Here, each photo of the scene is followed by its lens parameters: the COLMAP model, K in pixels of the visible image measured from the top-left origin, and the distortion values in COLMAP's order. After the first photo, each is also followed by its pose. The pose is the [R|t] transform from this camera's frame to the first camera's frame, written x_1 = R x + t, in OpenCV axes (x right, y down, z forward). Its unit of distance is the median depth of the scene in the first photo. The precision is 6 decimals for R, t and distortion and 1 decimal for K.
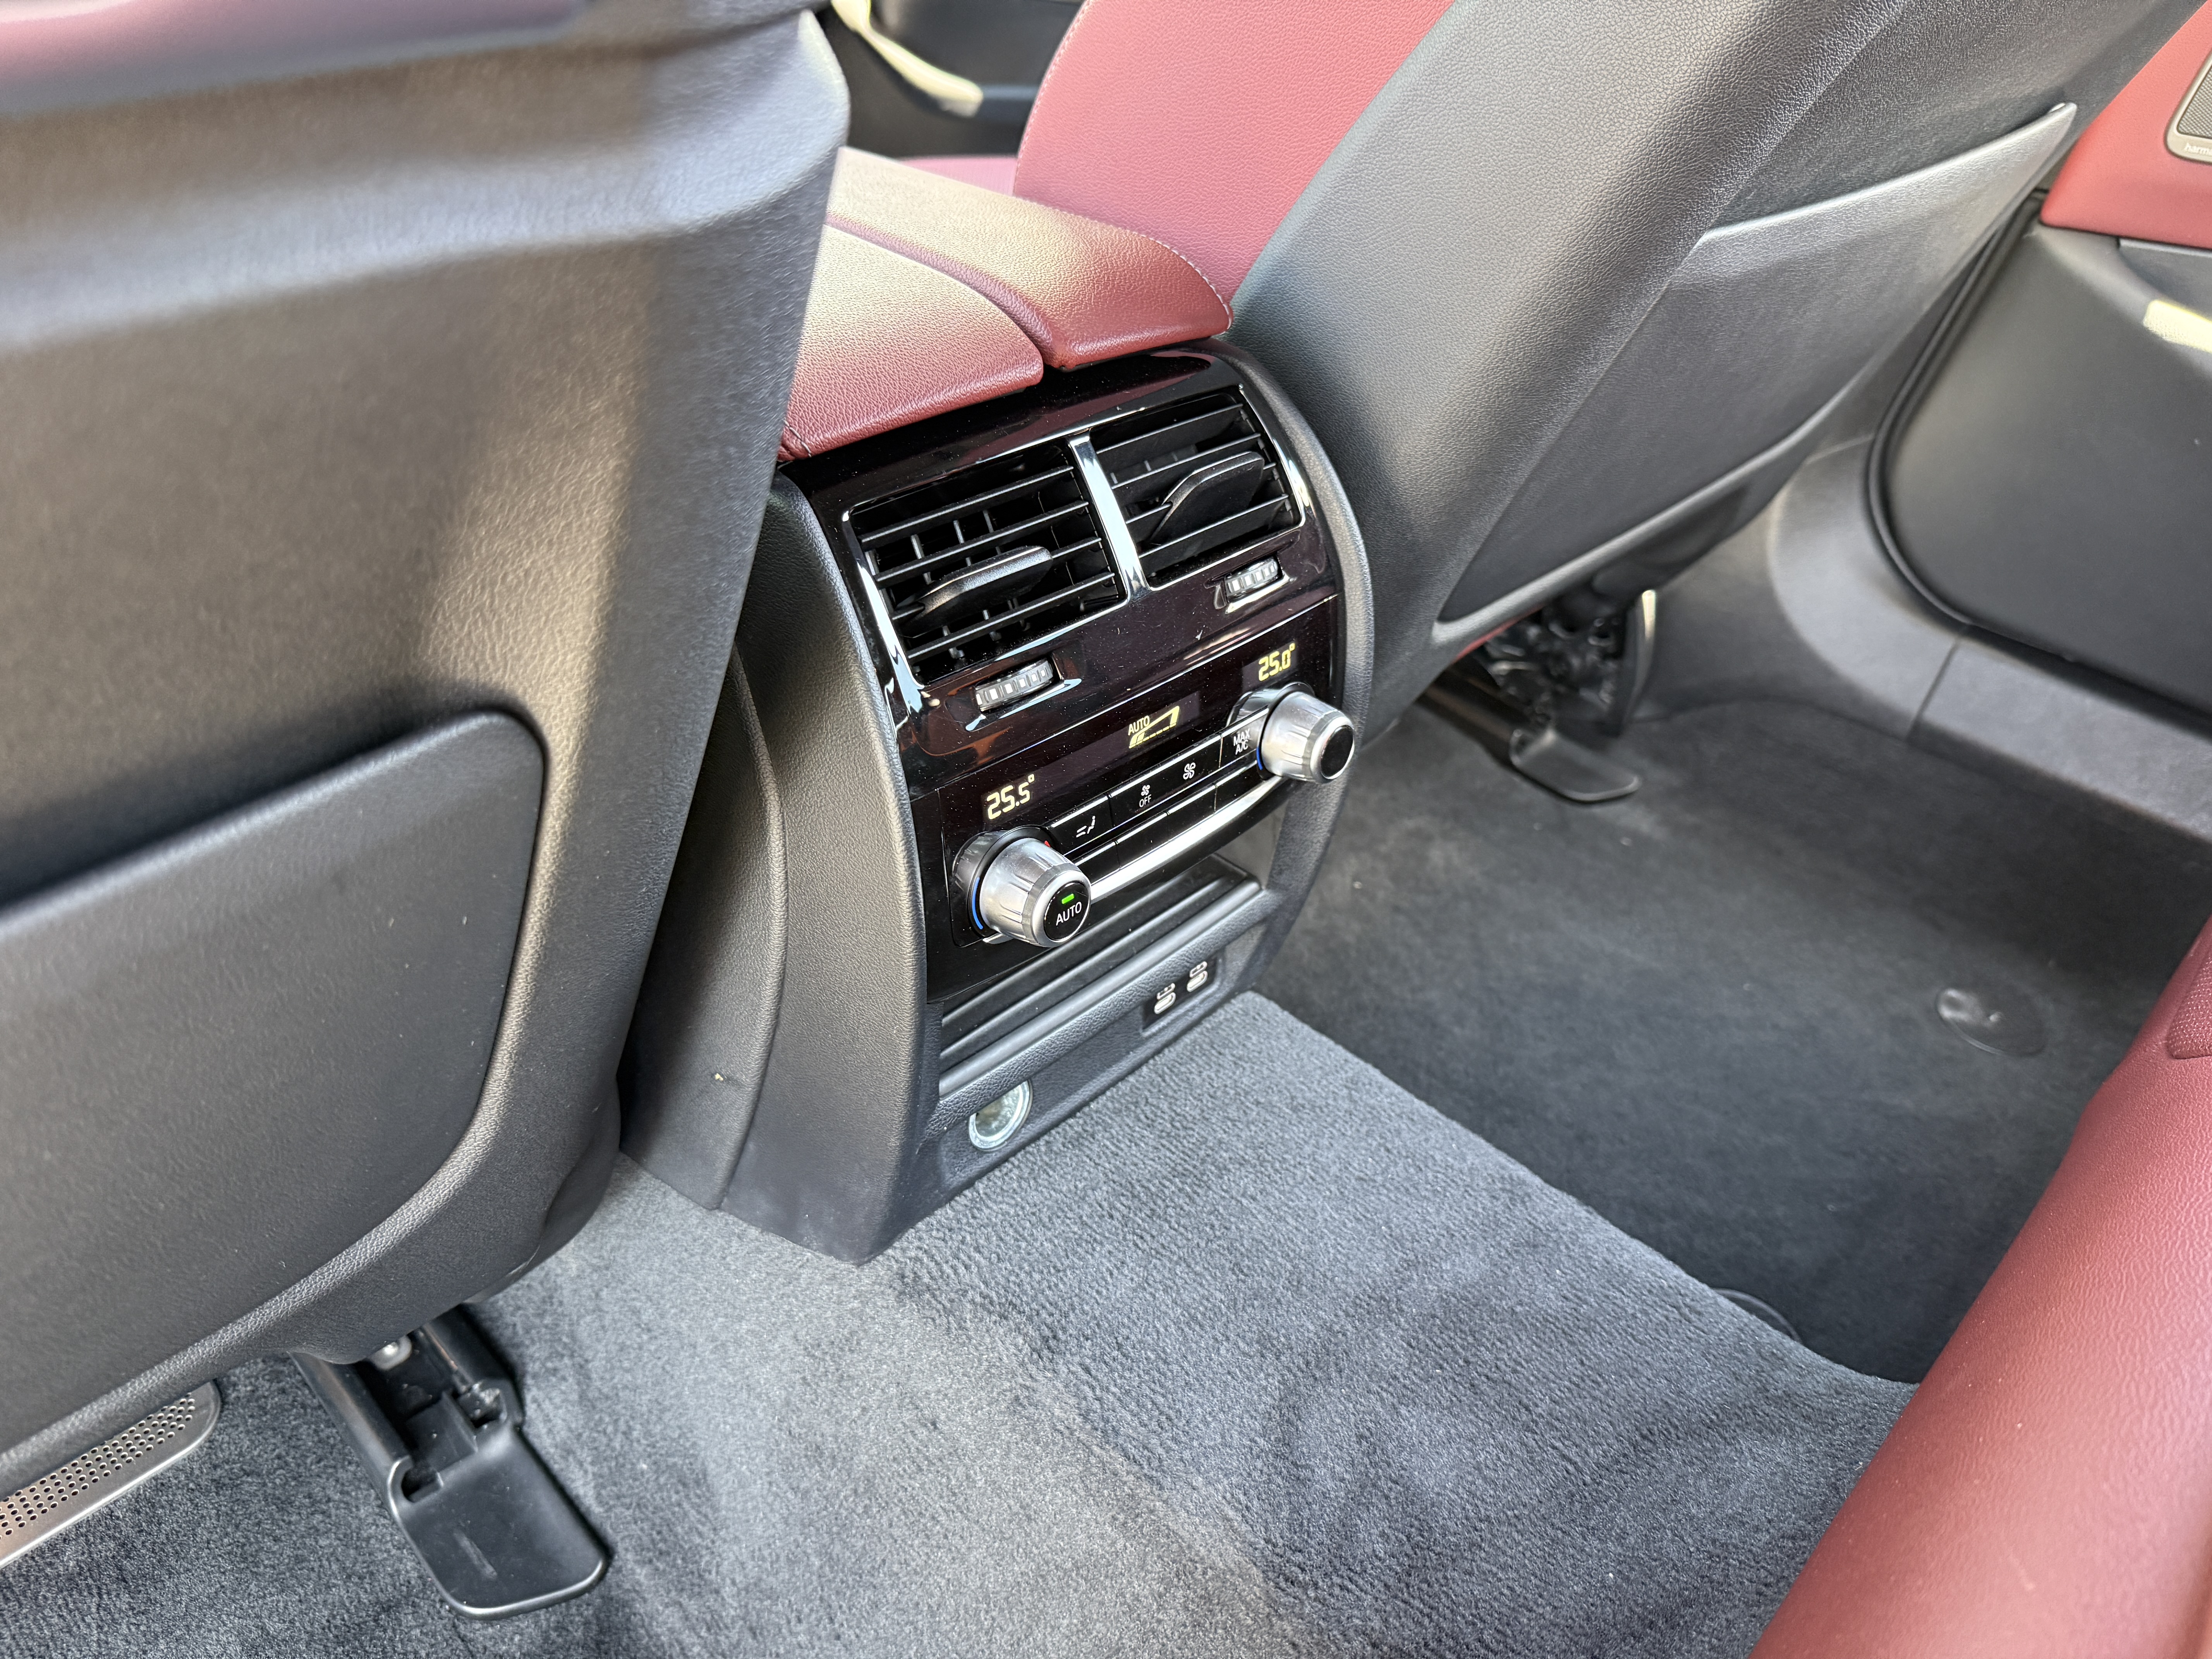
lens RADIAL K [[1560.8, 0, 1112.9], [0, 1560.8, 841.7], [0, 0, 1]] dist [0.045730, -0.063662]
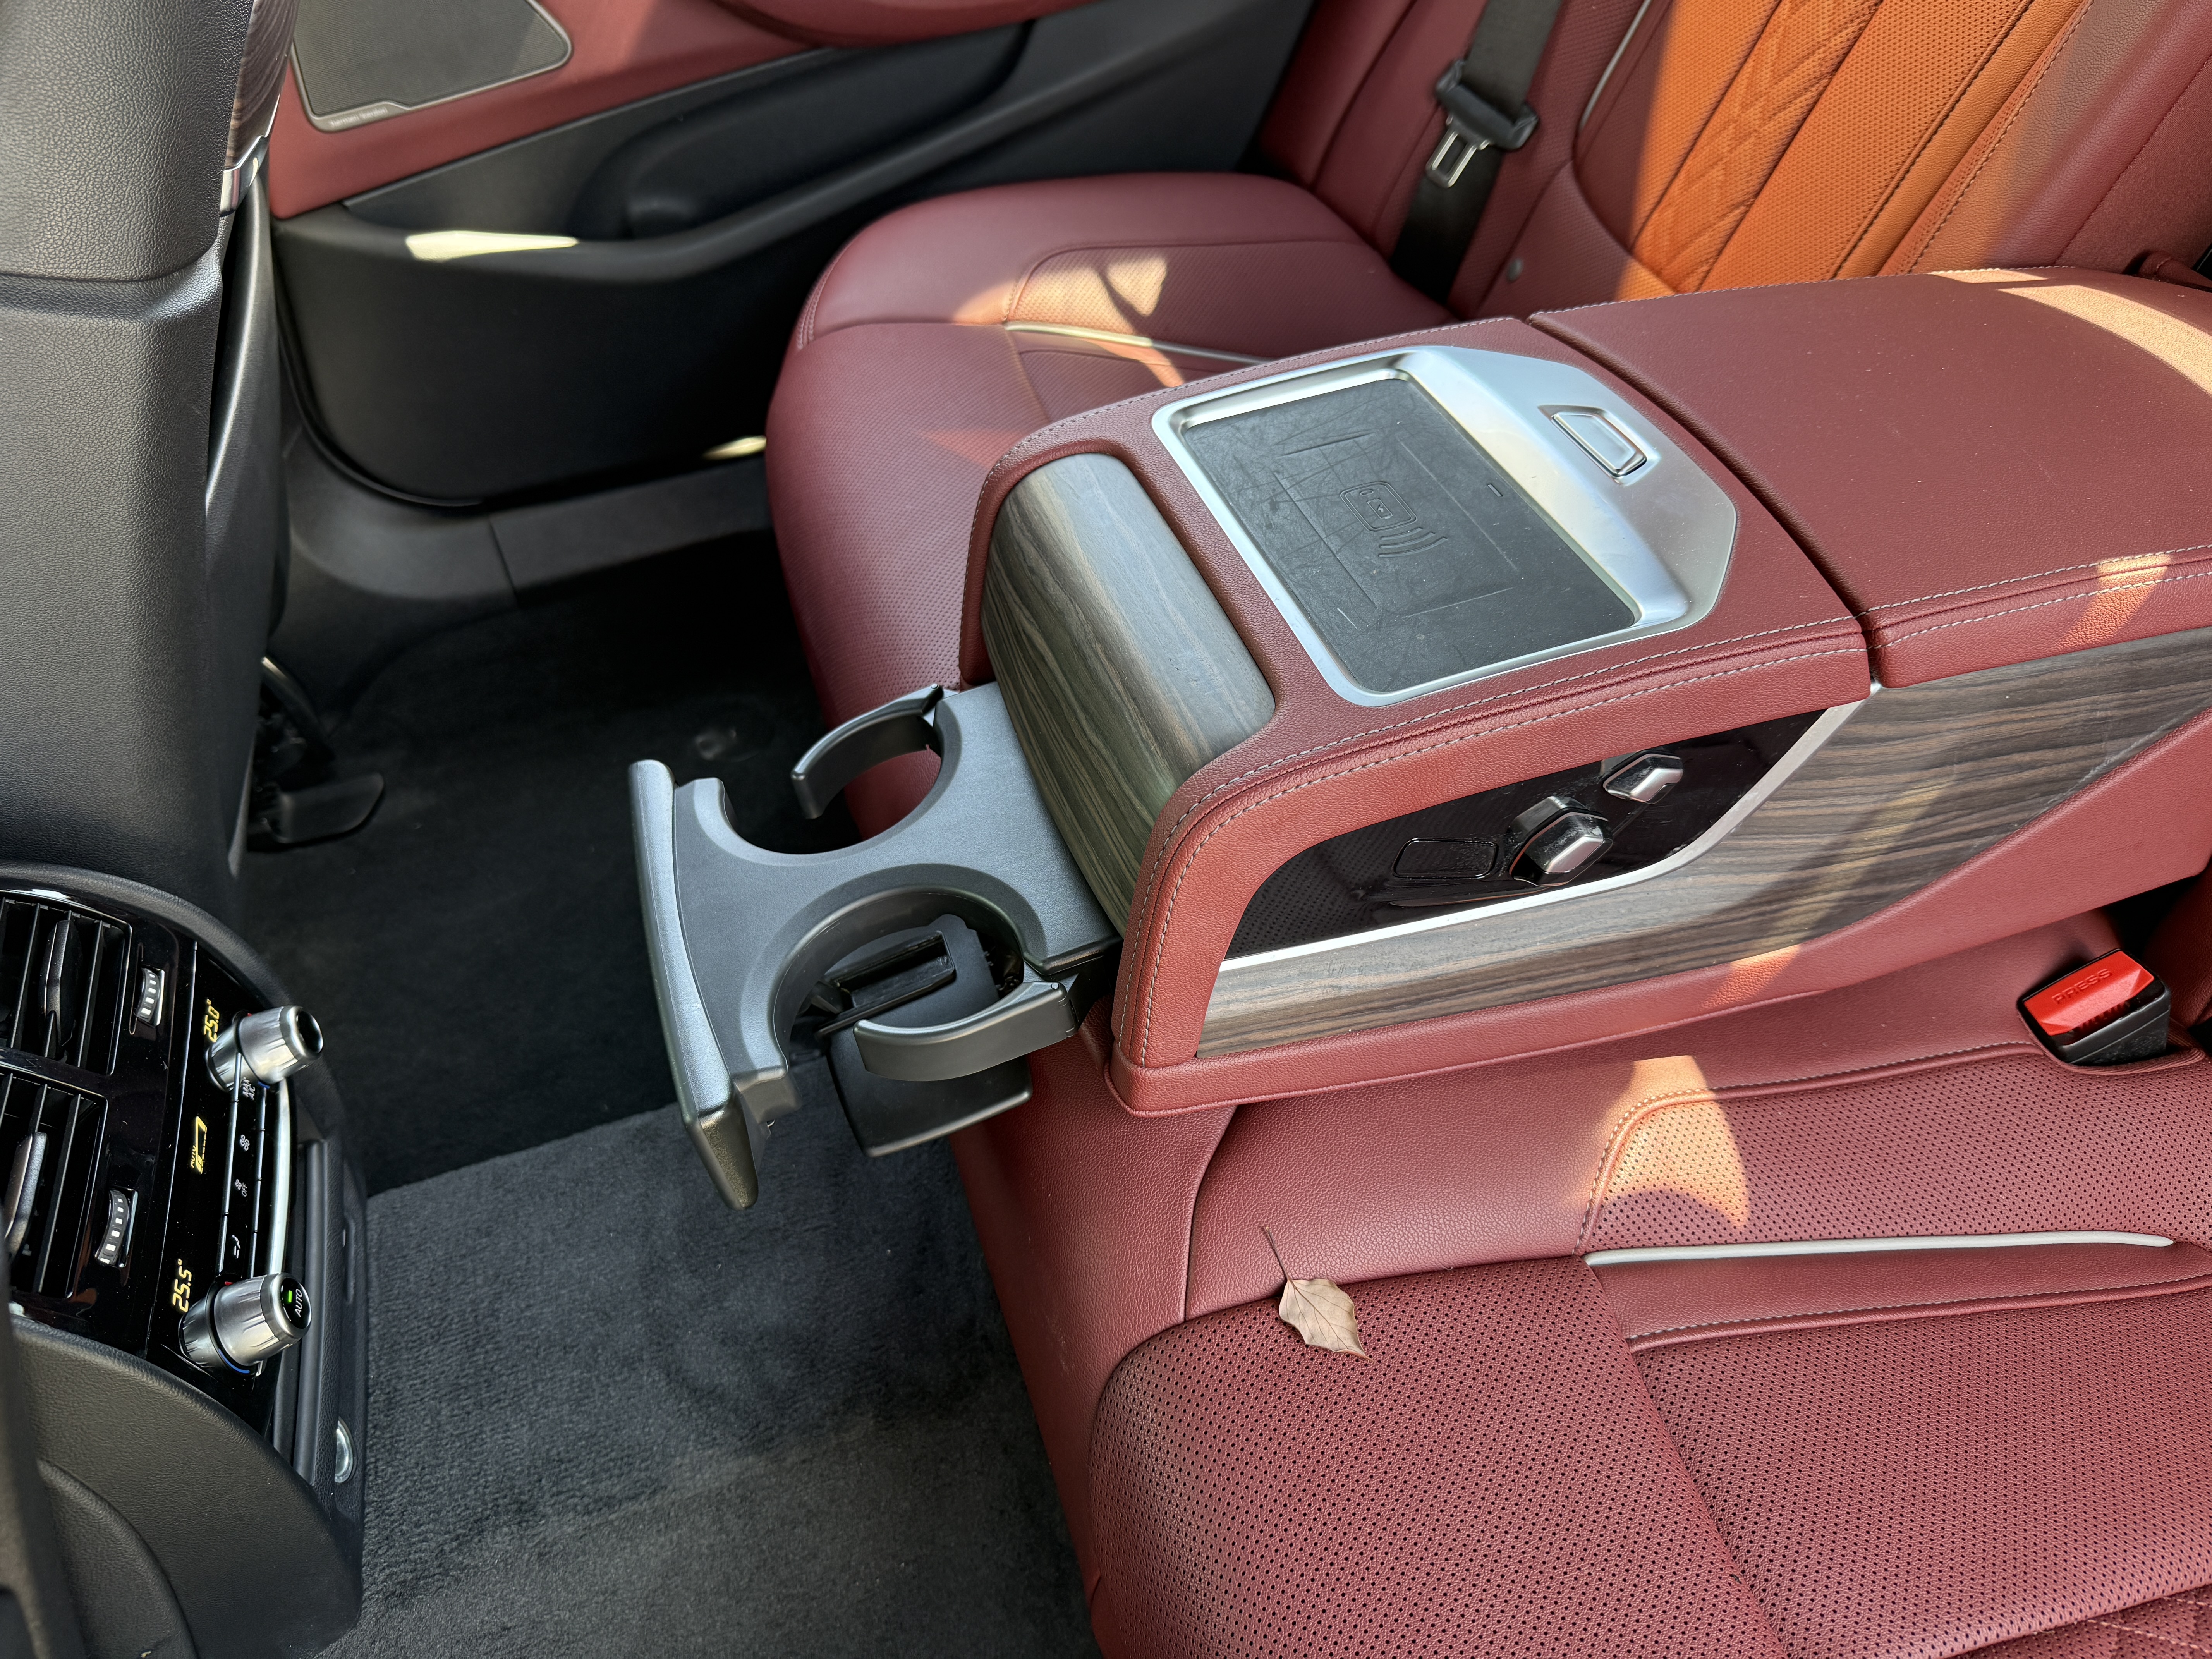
lens RADIAL K [[1560.8, 0, 1102.3], [0, 1560.8, 839.2], [0, 0, 1]] dist [0.045730, -0.063662]
pose [[0.471156, -0.696429, 0.541293, -0.126045], [0.605816, 0.701536, 0.375279, -0.251411], [-0.641092, 0.151109, 0.752441, -0.346407]]
